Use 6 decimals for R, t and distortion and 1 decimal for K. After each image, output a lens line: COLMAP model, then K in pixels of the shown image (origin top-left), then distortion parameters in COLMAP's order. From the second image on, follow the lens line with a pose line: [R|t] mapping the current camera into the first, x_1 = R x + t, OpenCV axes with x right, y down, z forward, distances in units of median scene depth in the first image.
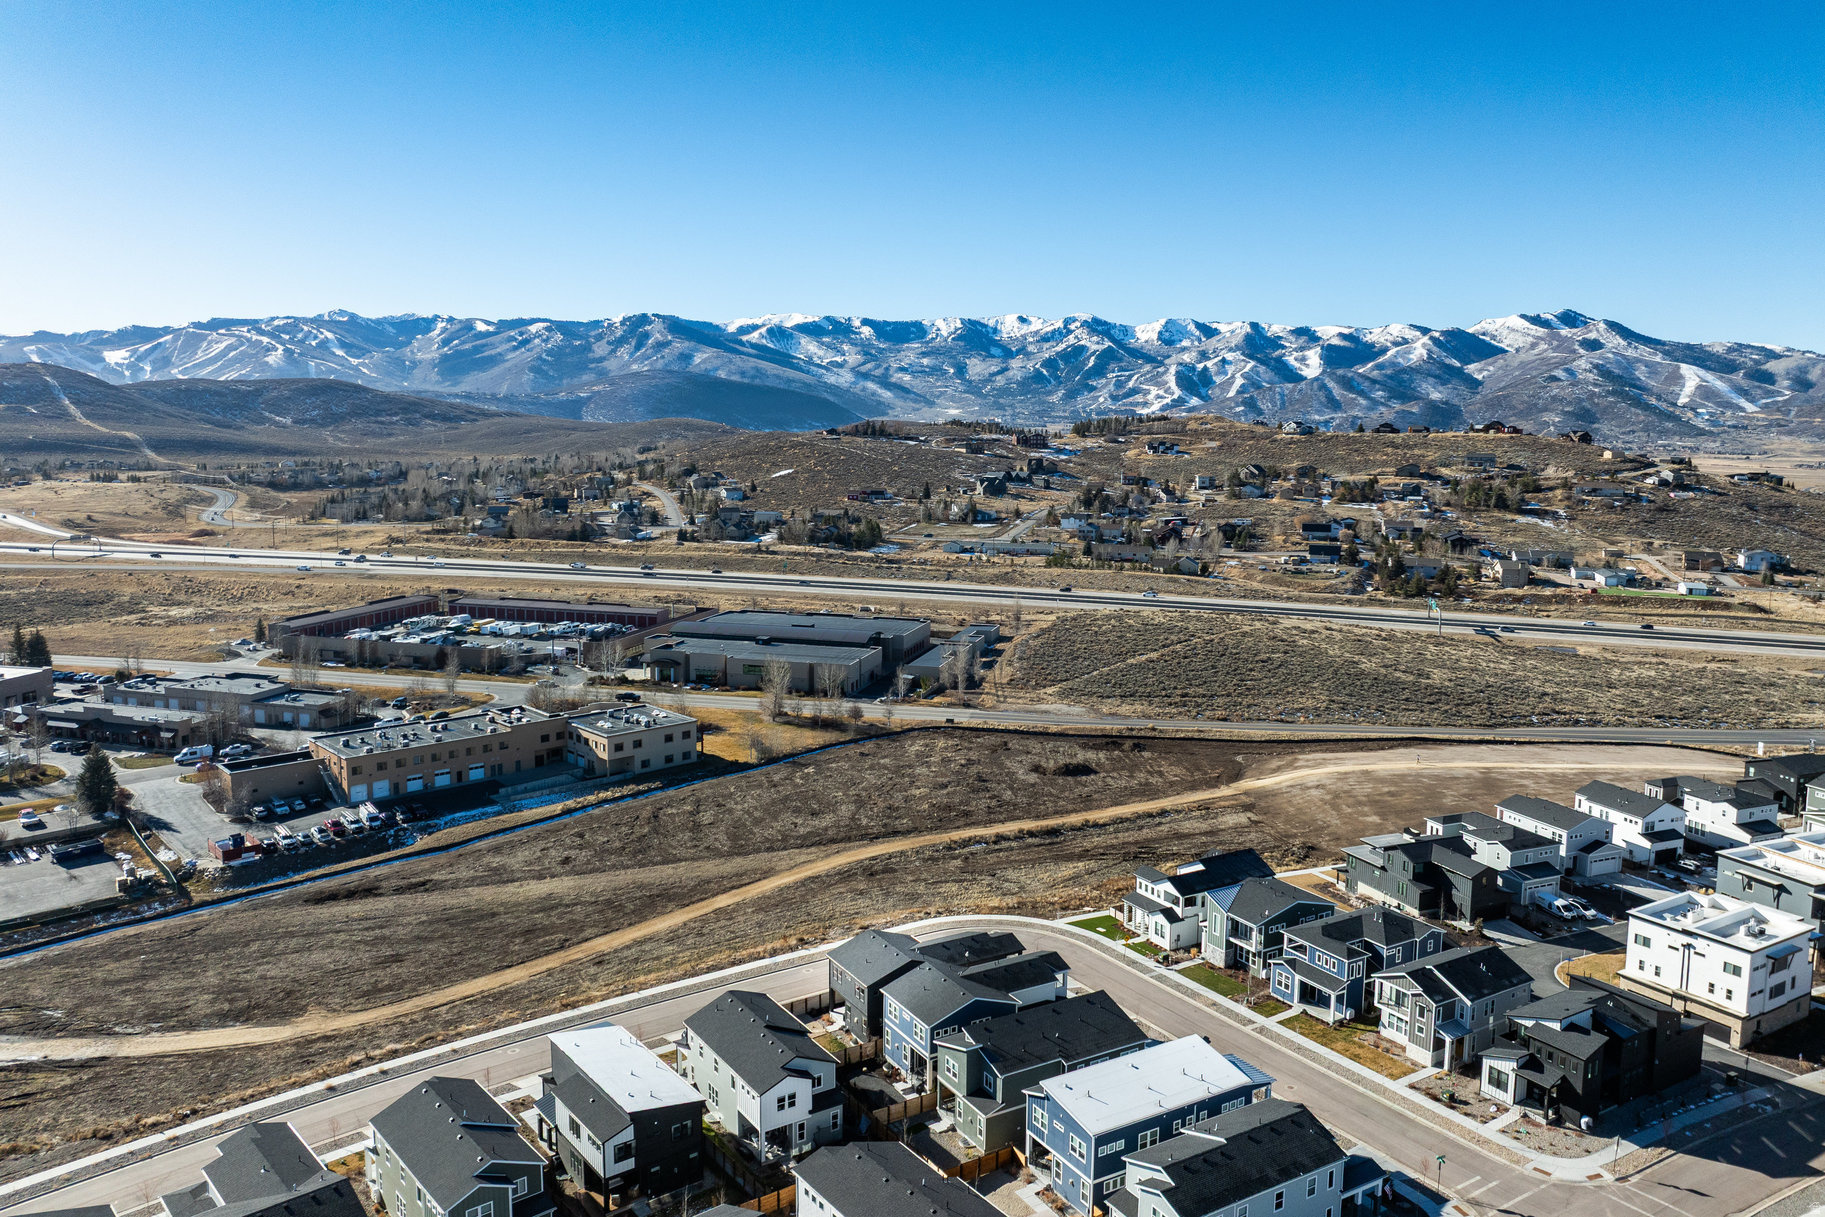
lens RADIAL K [[1275.0, 0, 912.5], [0, 1275.0, 608.5], [0, 0, 1]] dist [-0.038647, 0.000312]
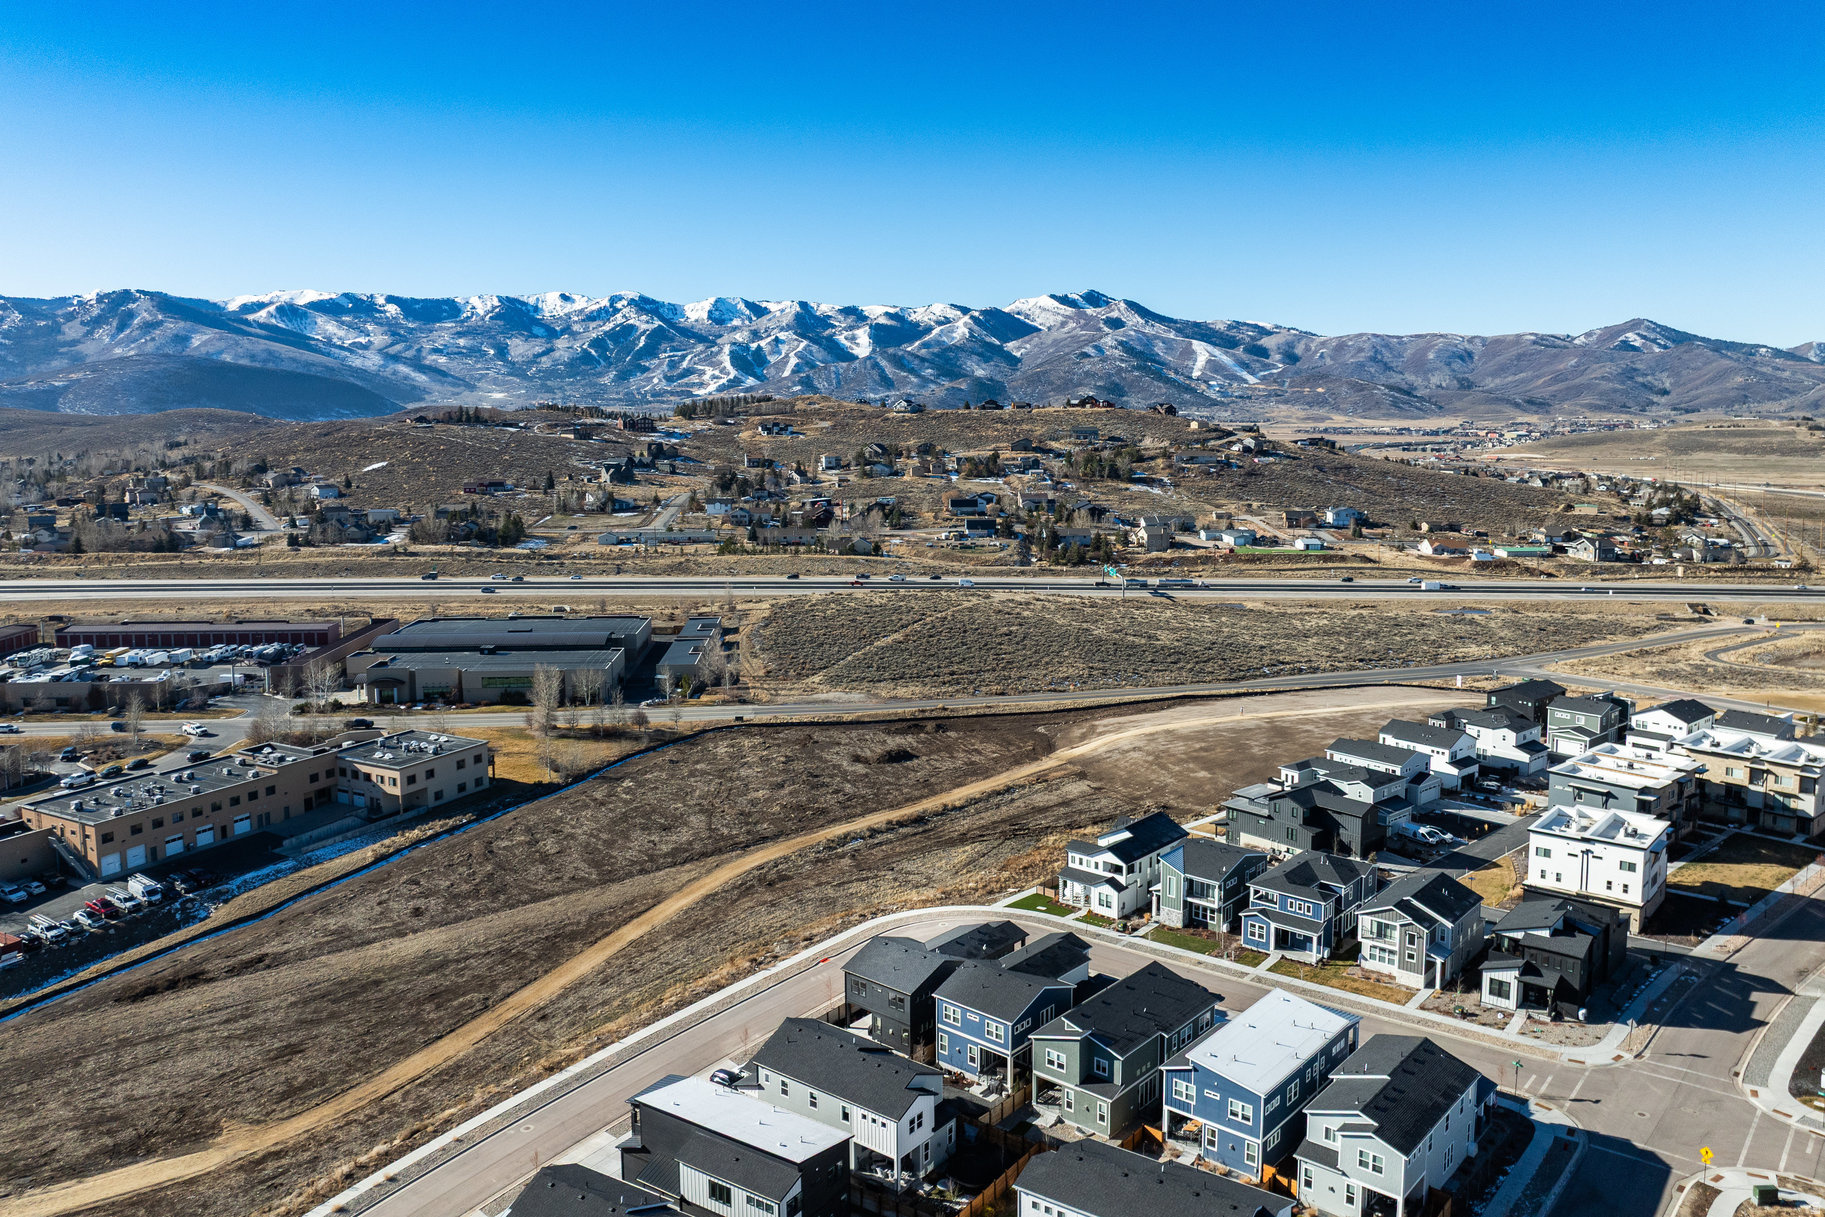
lens RADIAL K [[1310.8, 0, 913.1], [0, 1310.8, 581.3], [0, 0, 1]] dist [-0.035132, -0.006202]
pose [[0.951172, -0.056212, 0.303501, -0.137427], [0.059406, 0.998233, -0.001295, -0.005593], [-0.302892, 0.019262, 0.952830, 0.022565]]
